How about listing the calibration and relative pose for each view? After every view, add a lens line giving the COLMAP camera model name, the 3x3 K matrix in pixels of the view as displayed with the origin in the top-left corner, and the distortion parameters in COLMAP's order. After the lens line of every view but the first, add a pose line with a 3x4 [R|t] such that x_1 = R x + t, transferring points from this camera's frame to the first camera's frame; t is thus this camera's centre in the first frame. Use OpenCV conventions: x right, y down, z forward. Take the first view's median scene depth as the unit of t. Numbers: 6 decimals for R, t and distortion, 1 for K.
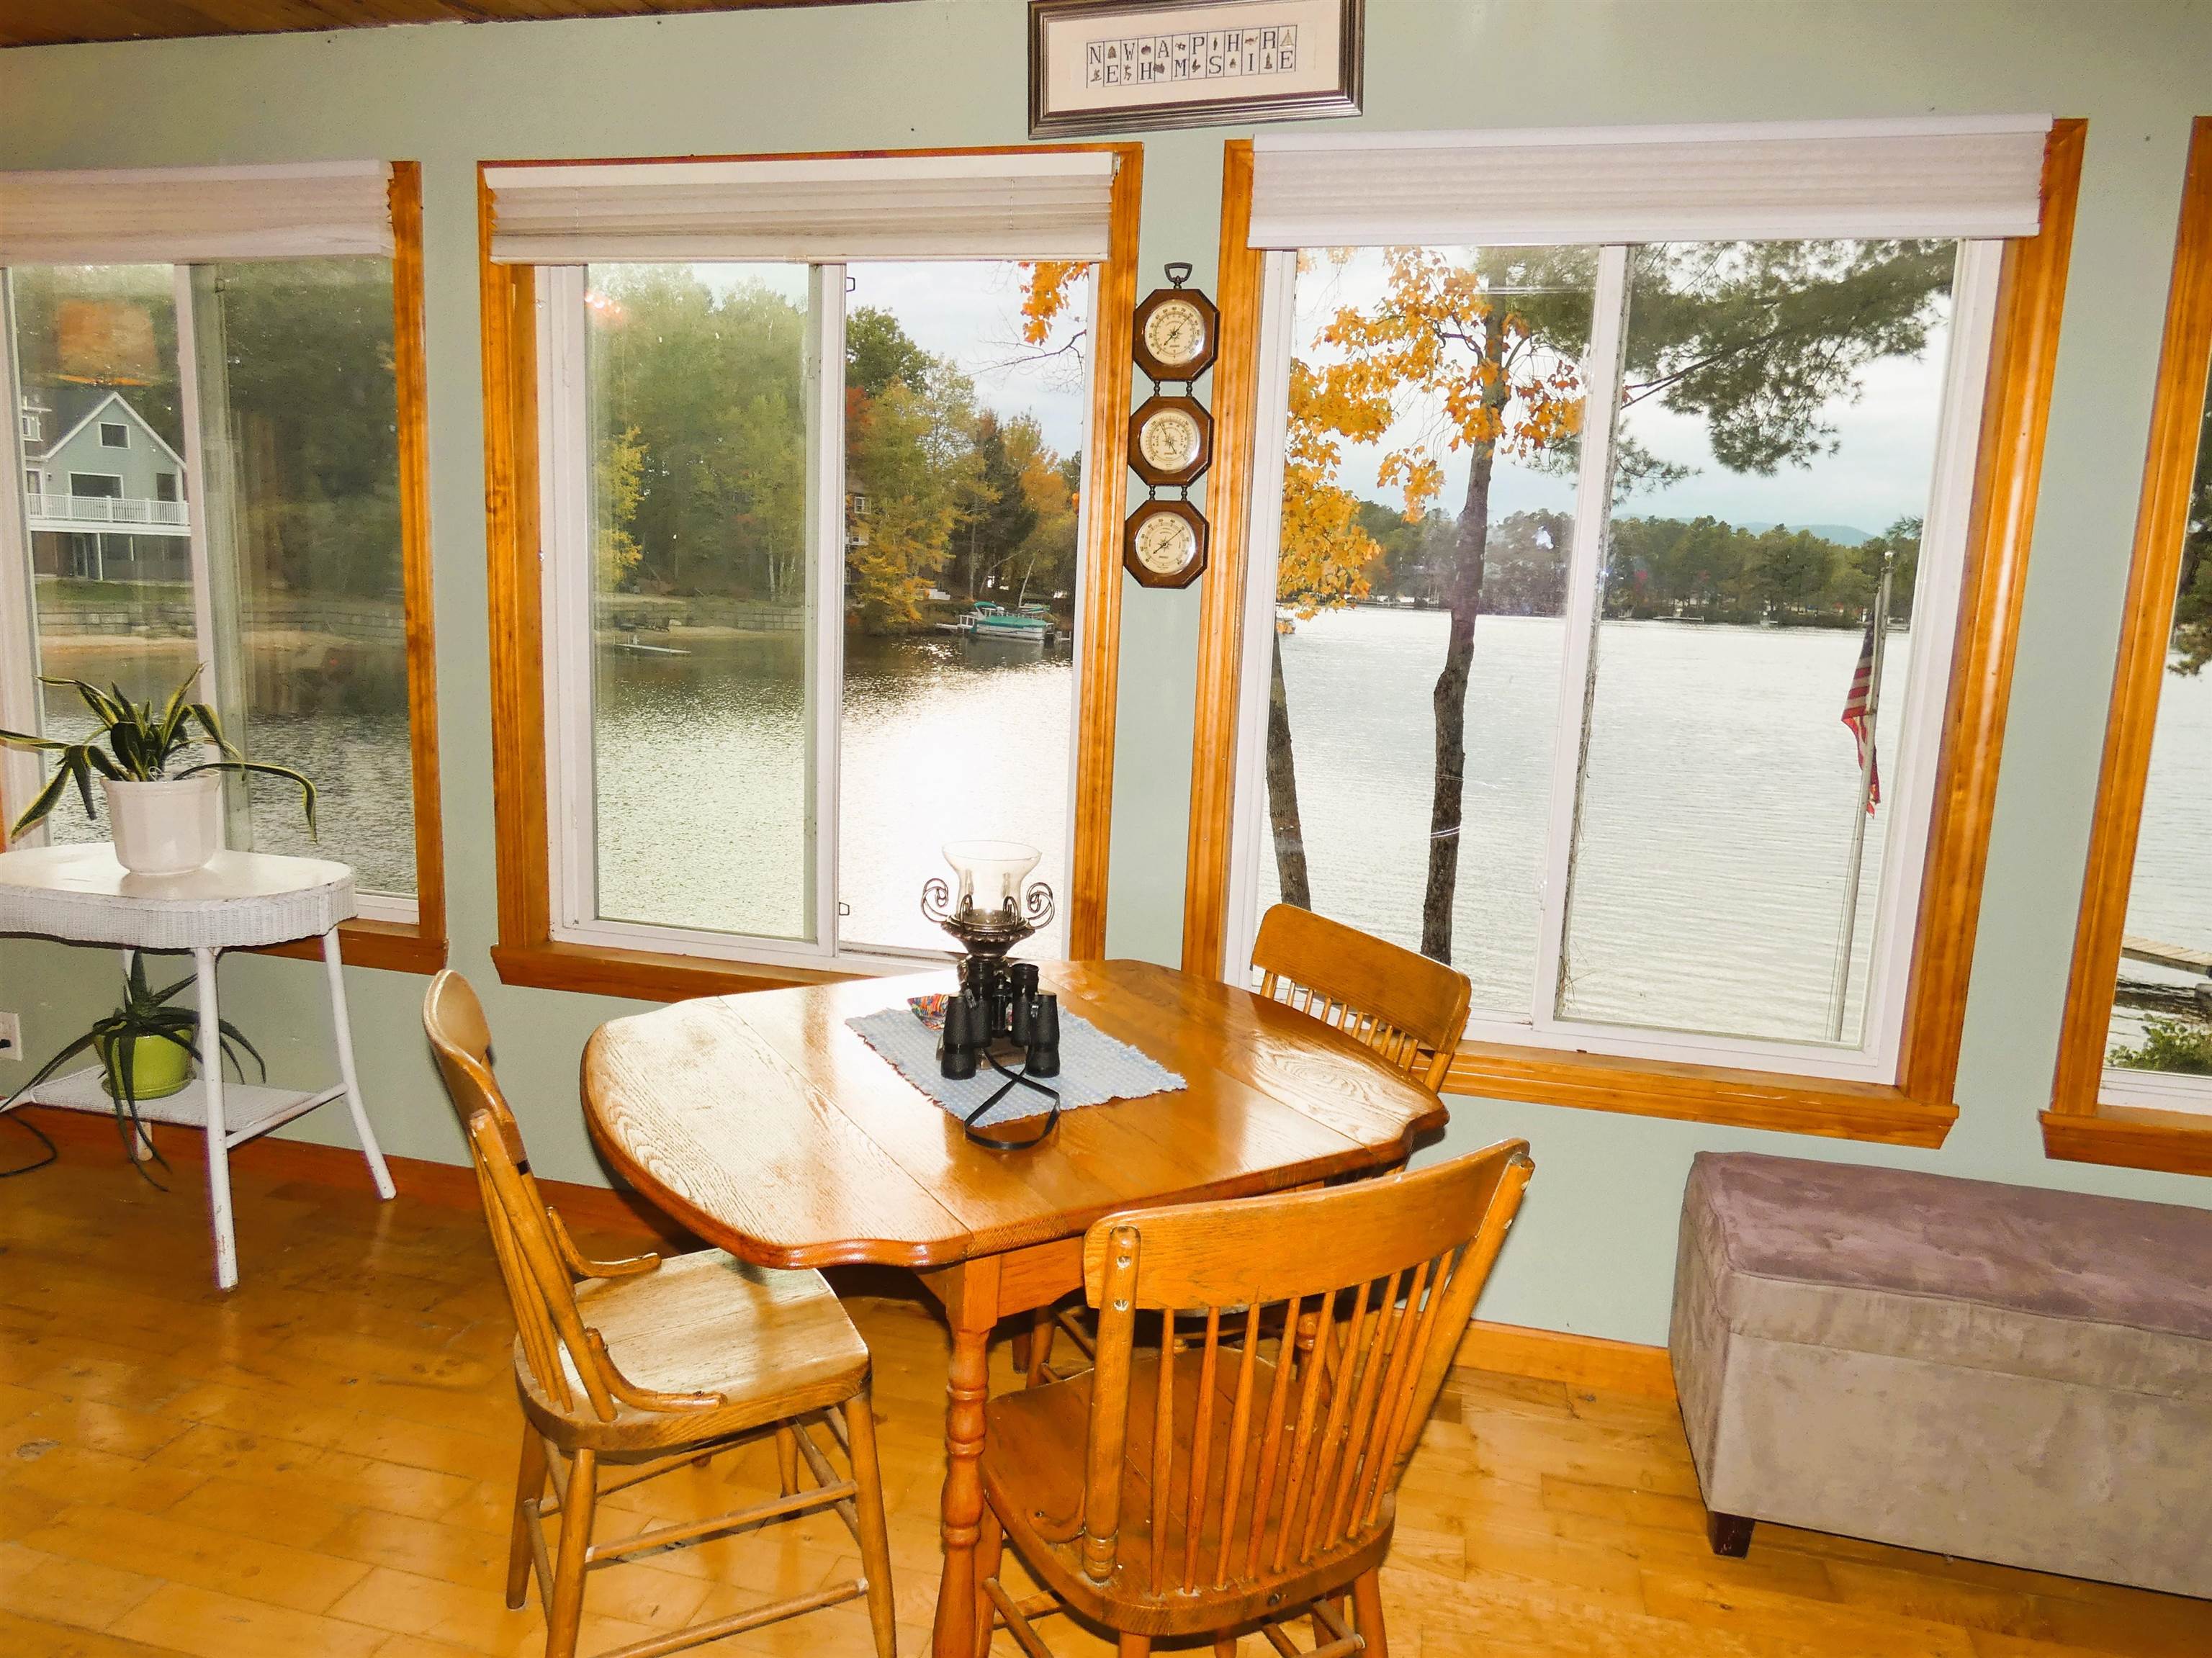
lens RADIAL K [[1463.5, 0, 1091.2], [0, 1463.5, 829.2], [0, 0, 1]] dist [0.034640, -0.047190]
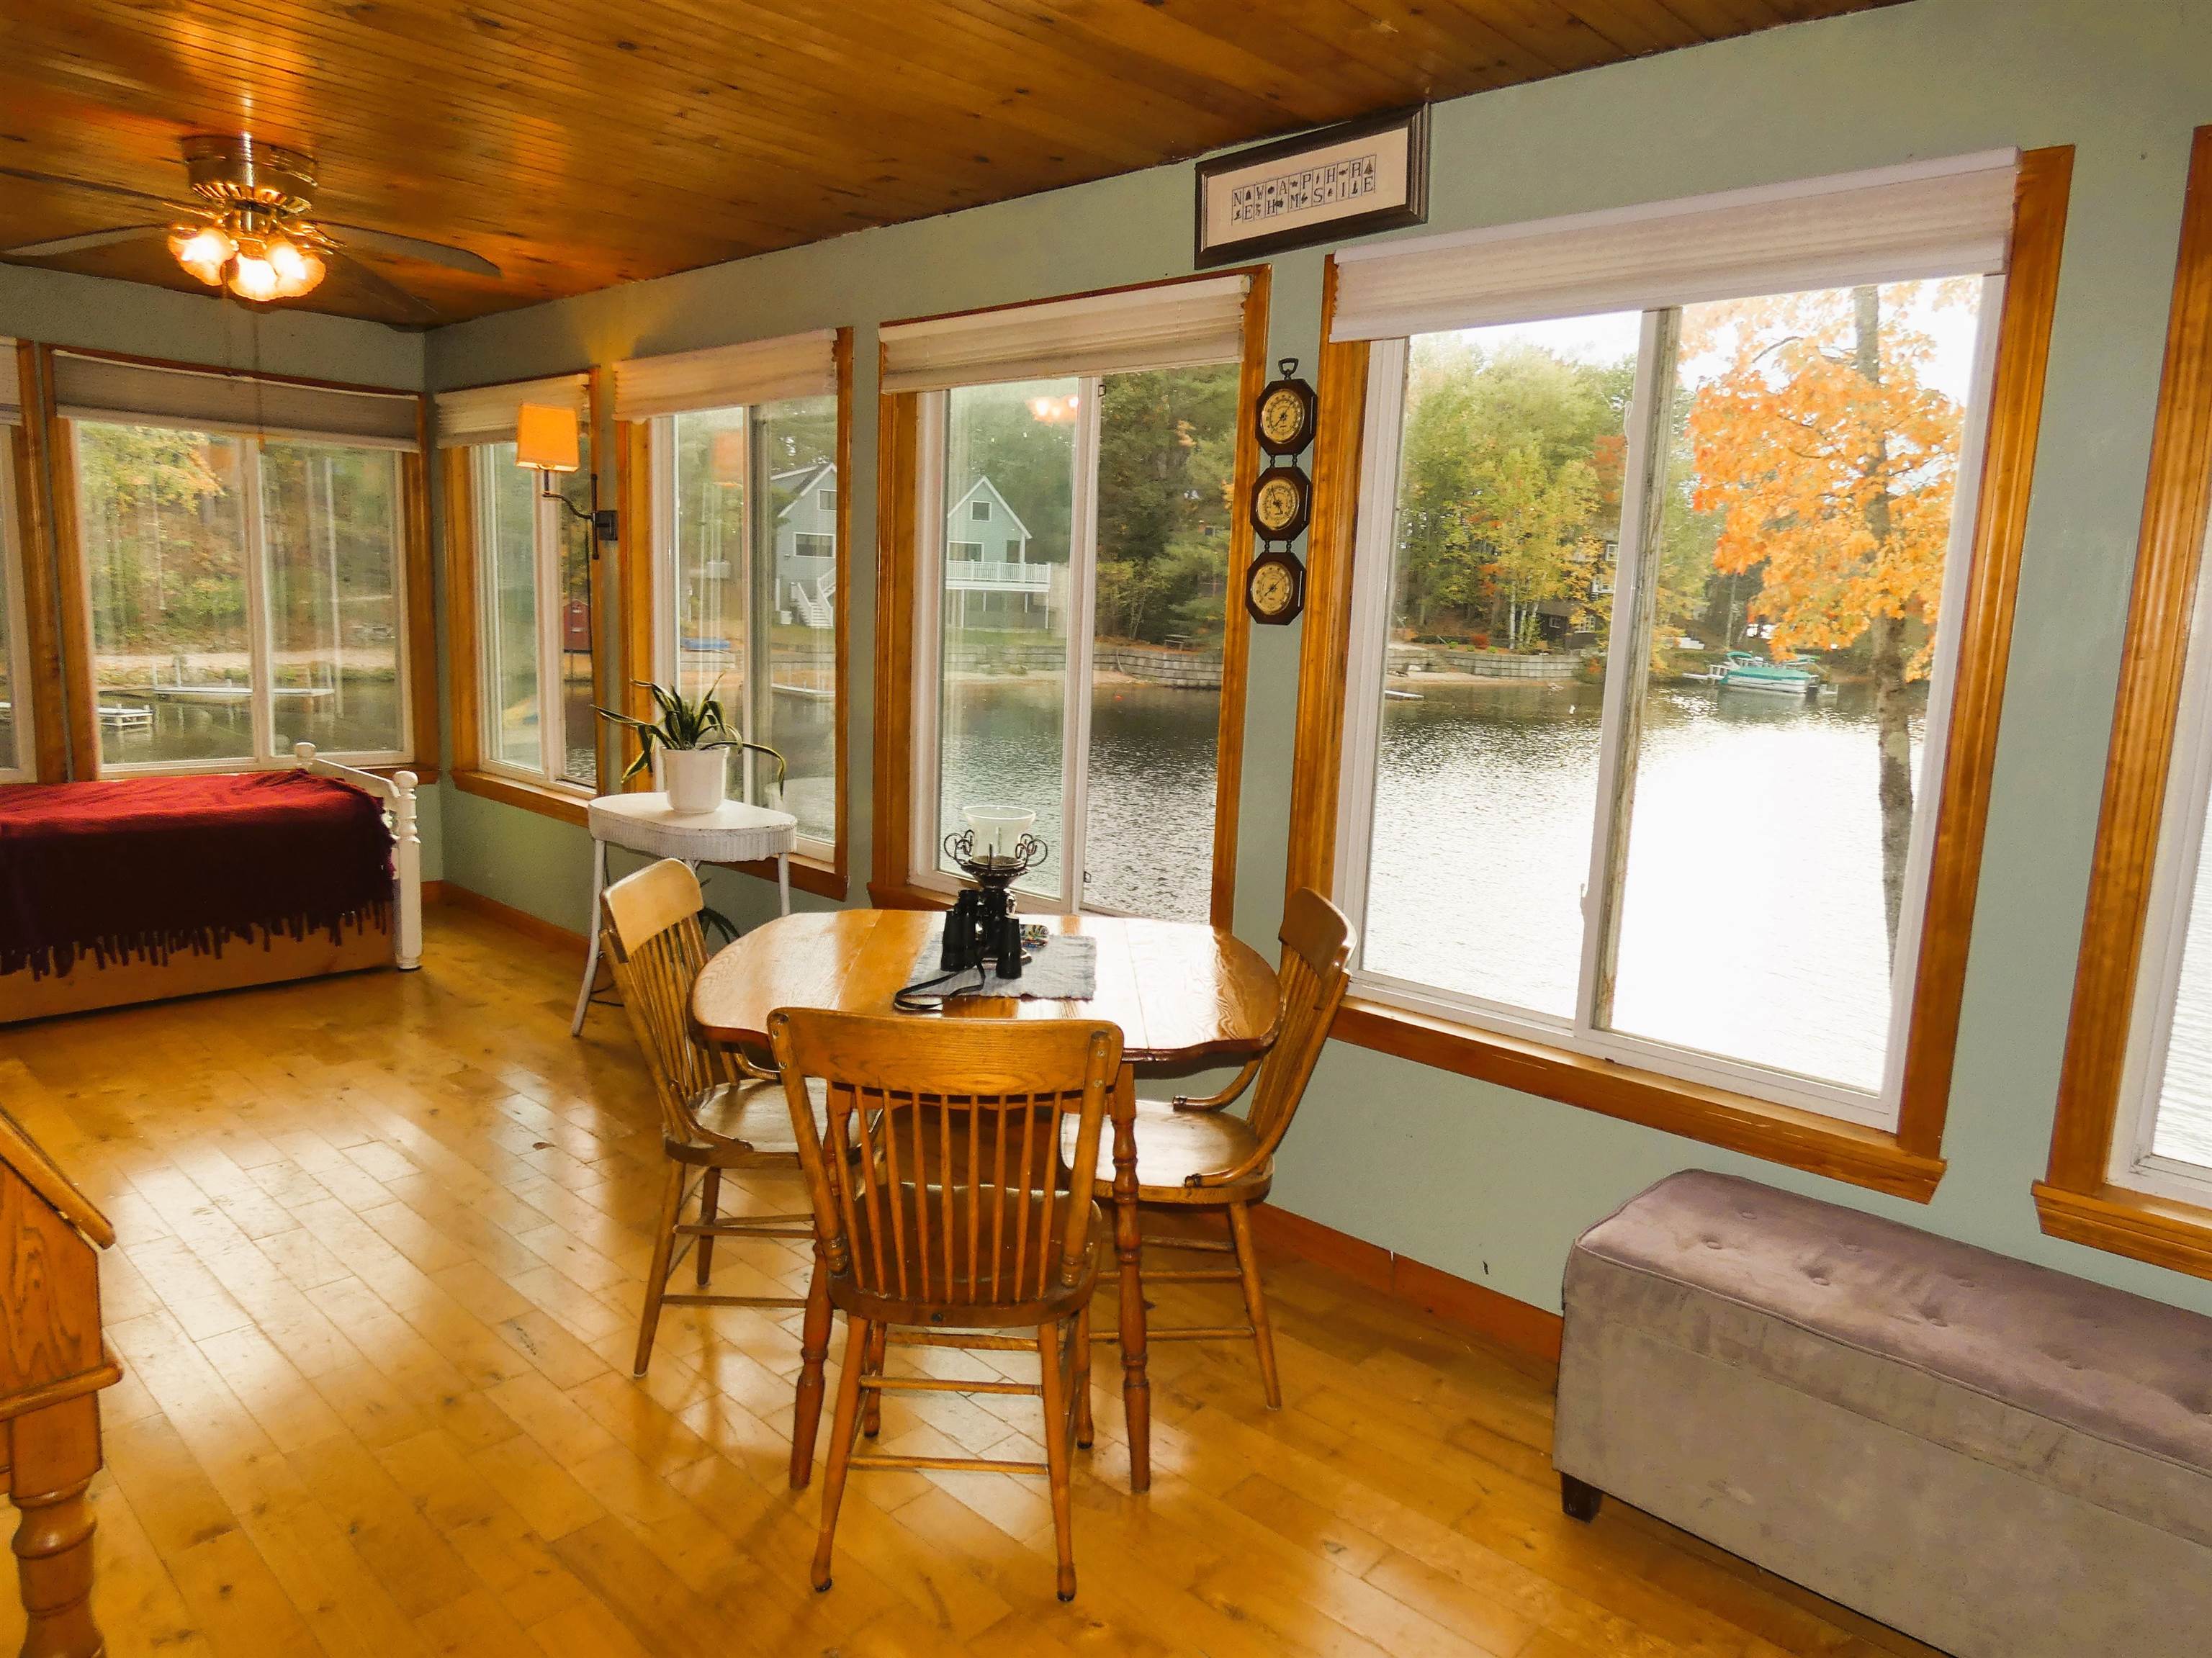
lens RADIAL K [[1426.2, 0, 1096.9], [0, 1426.2, 830.0], [0, 0, 1]] dist [0.046612, -0.071317]
pose [[0.873628, 0.073066, -0.481077, 0.448153], [-0.086644, 0.996221, -0.006038, 0.021276], [0.478818, 0.046957, 0.876657, -0.084873]]
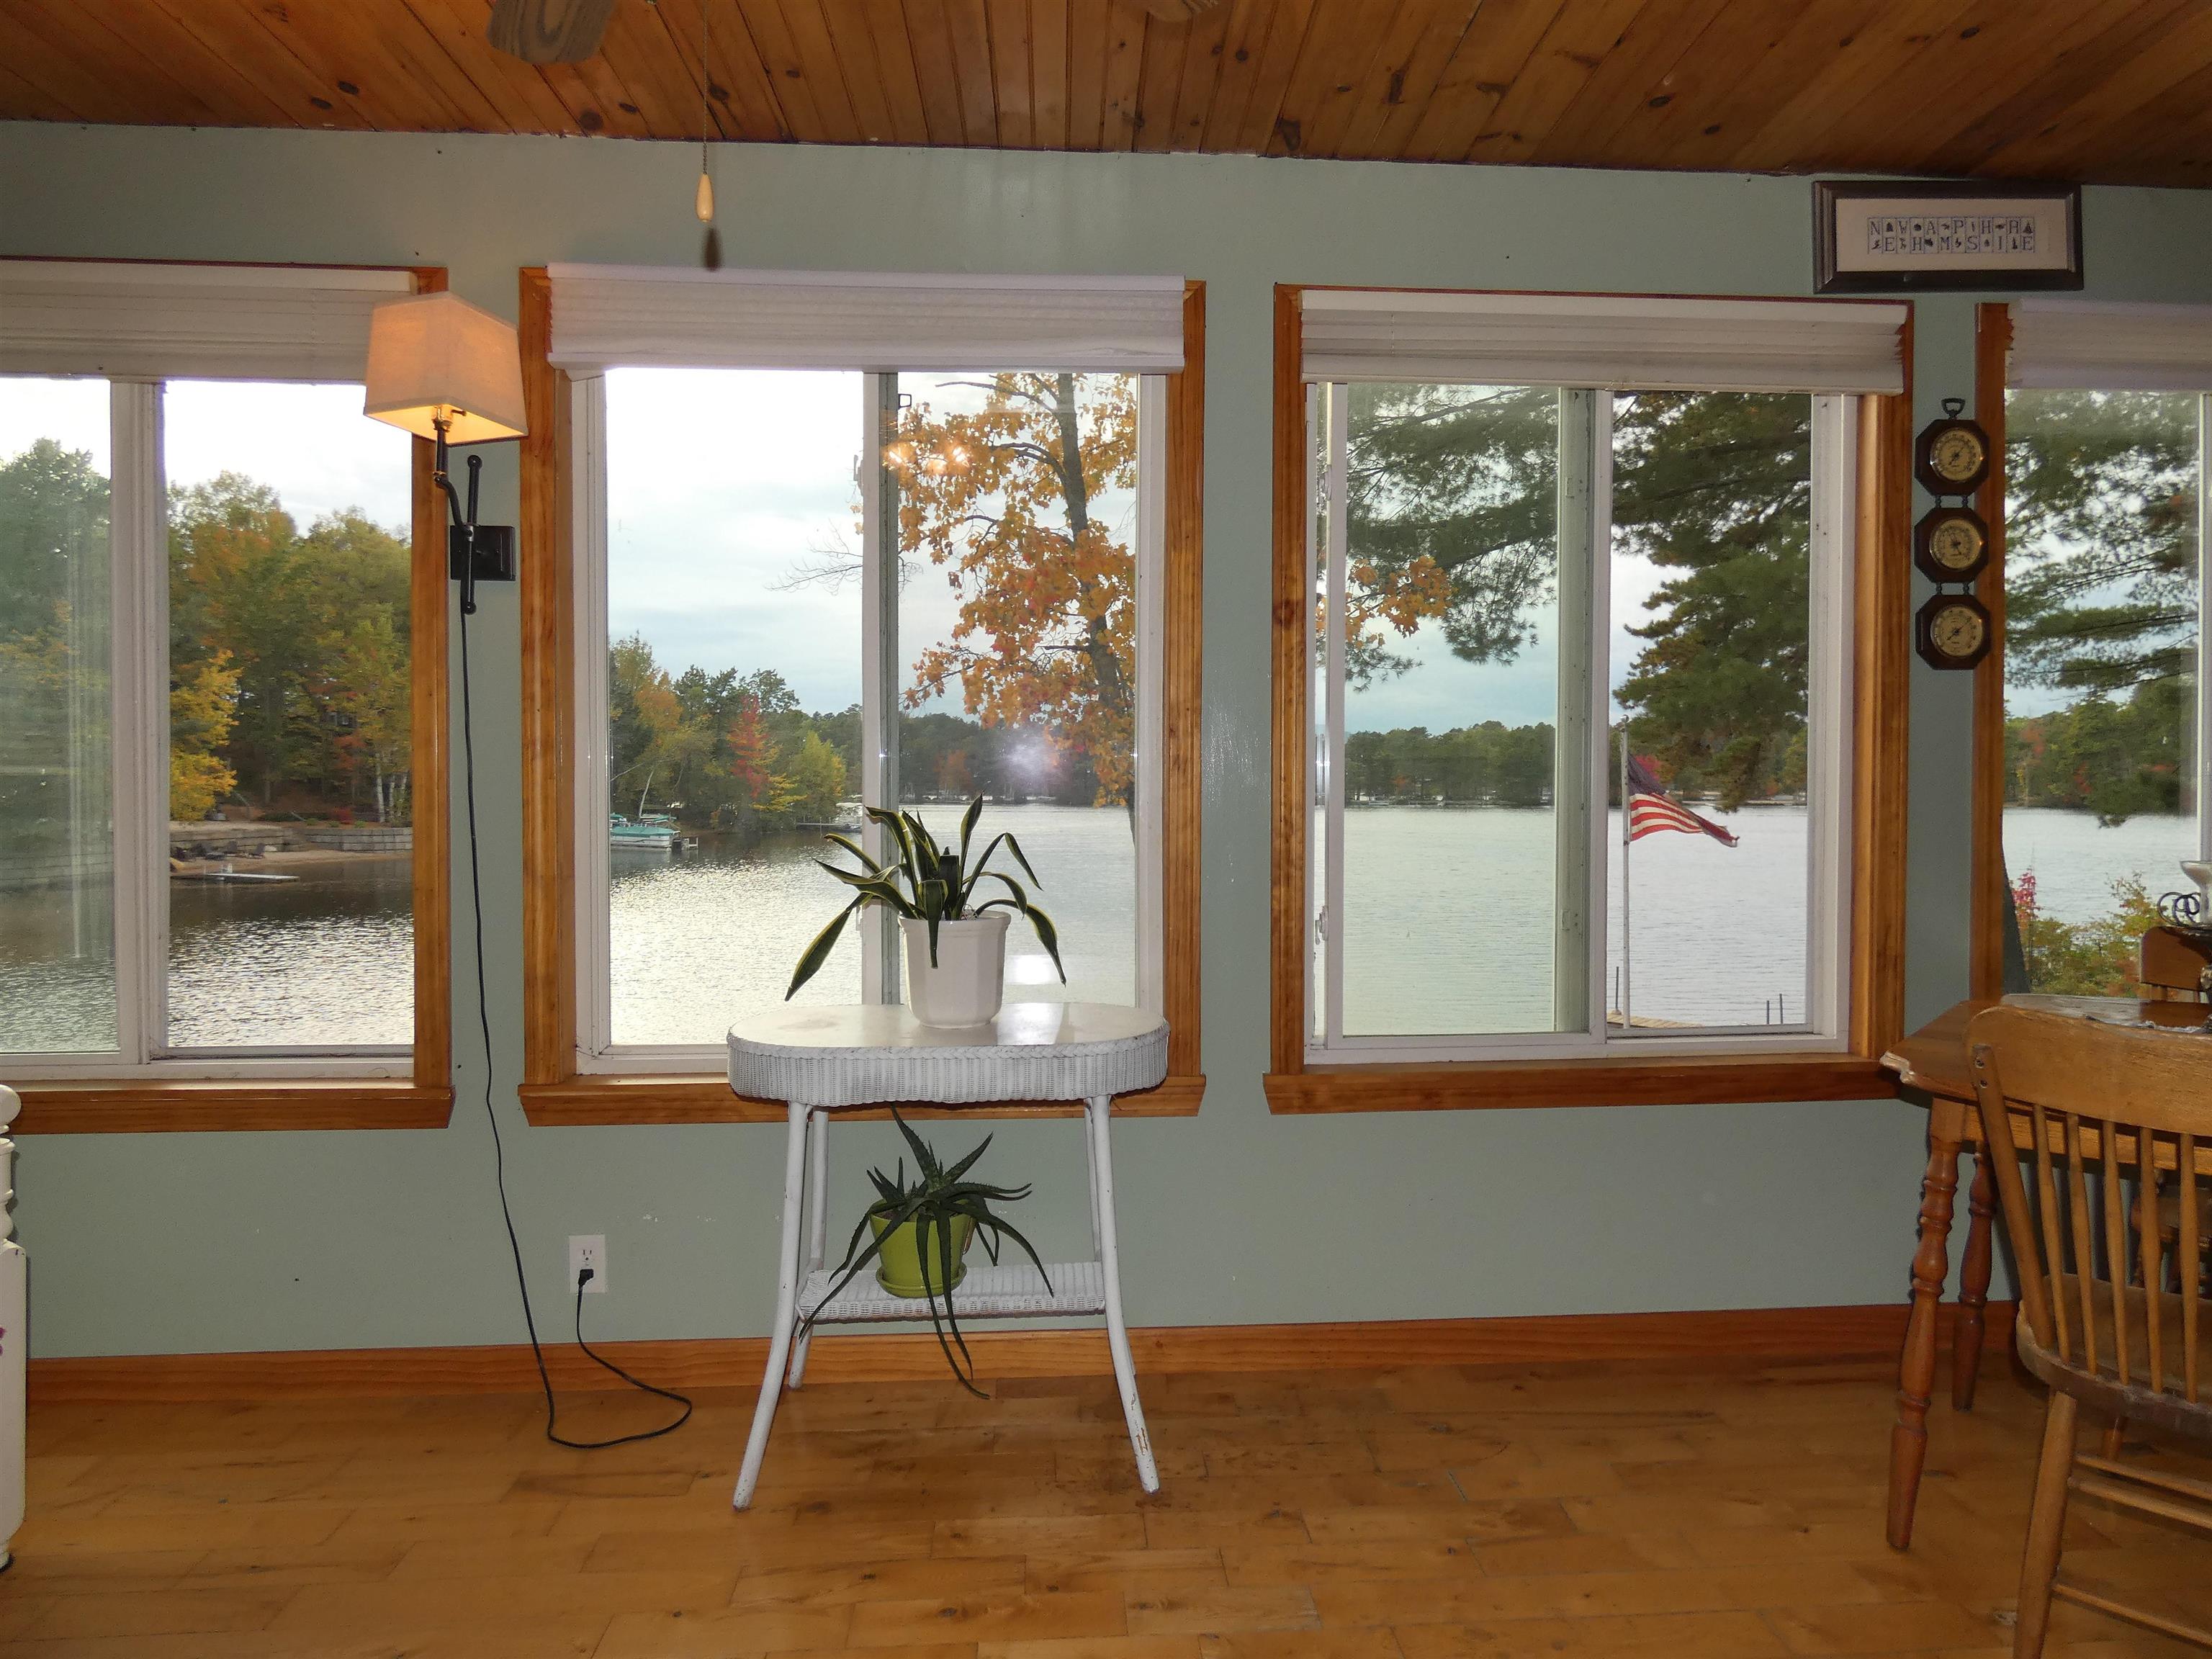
lens RADIAL K [[1342.1, 0, 1095.2], [0, 1342.1, 820.3], [0, 0, 1]] dist [0.003373, 0.000820]
pose [[0.951655, -0.044378, 0.303946, -0.807897], [0.087197, 0.987832, -0.128784, 0.023584], [-0.294533, 0.149061, 0.943945, 0.203408]]
